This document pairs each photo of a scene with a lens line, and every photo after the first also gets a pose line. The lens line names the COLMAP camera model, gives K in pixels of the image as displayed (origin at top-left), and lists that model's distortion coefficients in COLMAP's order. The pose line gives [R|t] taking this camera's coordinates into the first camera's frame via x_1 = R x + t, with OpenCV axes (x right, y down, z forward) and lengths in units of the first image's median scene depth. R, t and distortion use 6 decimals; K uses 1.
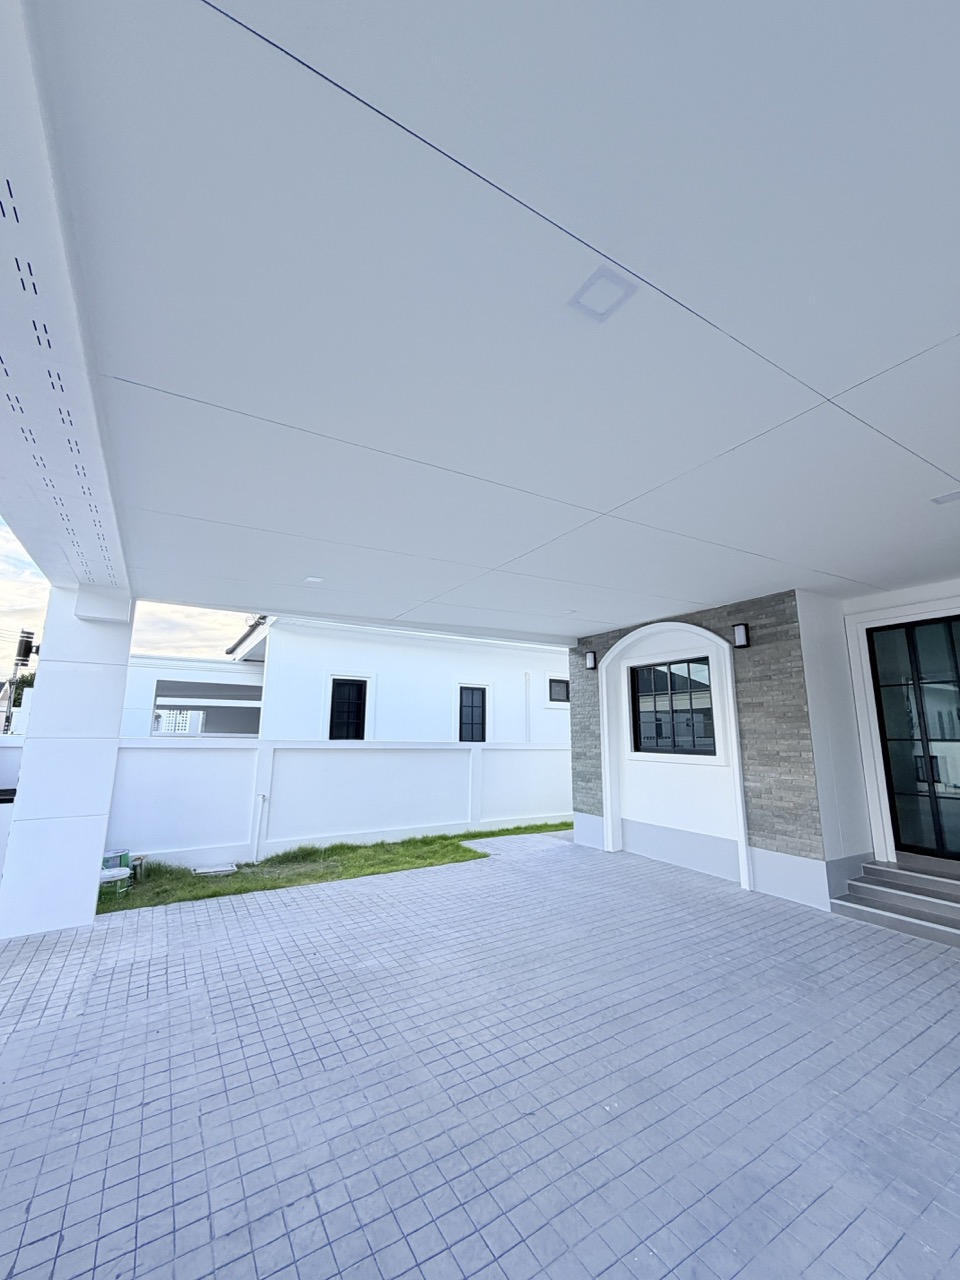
lens RADIAL K [[509.5, 0, 475.4], [0, 509.5, 635.5], [0, 0, 1]] dist [-0.002196, -0.000575]
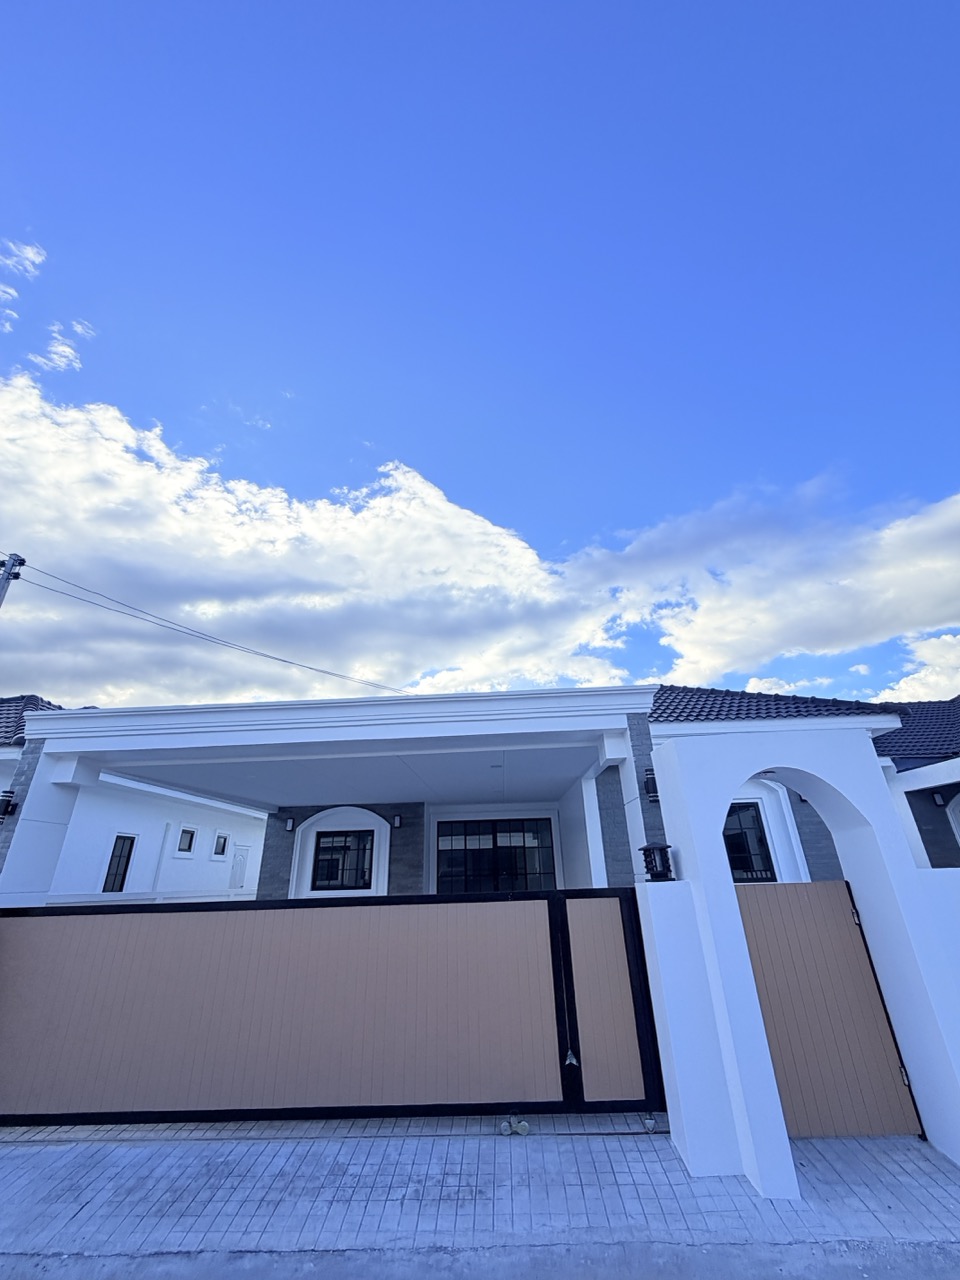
lens RADIAL K [[509.5, 0, 480.7], [0, 509.5, 641.2], [0, 0, 1]] dist [-0.002196, -0.000575]
pose [[0.556001, 0.326157, 0.764516, -0.778876], [-0.126402, 0.942275, -0.310065, -0.065546], [-0.821514, 0.075760, 0.565132, -0.326434]]
